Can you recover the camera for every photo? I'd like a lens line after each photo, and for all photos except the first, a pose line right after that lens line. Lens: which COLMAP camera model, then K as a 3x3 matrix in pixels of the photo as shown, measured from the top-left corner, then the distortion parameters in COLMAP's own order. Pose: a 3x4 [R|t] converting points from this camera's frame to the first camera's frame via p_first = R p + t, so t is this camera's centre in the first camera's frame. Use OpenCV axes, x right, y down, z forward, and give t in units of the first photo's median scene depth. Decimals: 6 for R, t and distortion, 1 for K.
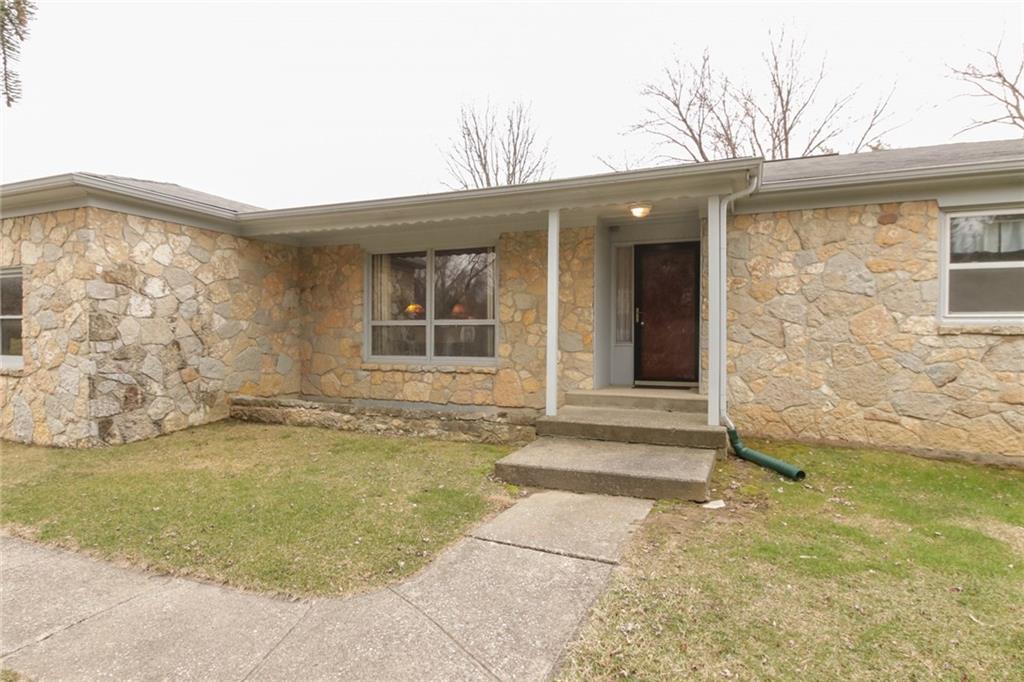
lens RADIAL K [[612.7, 0, 512.0], [0, 612.7, 341.0], [0, 0, 1]] dist [0.028064, -0.040058]
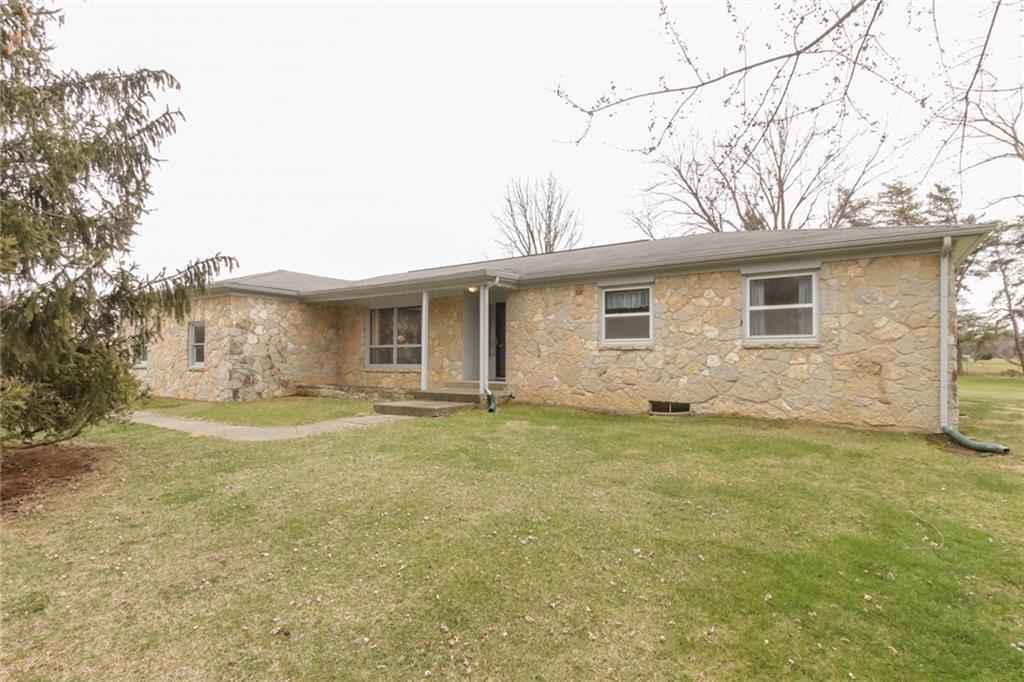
lens RADIAL K [[612.7, 0, 512.0], [0, 612.7, 341.0], [0, 0, 1]] dist [0.028064, -0.040058]
pose [[0.972615, -0.007031, -0.232315, 0.776558], [-0.003104, 0.999060, -0.043234, 0.041415], [0.232401, 0.042771, 0.971679, -0.876911]]
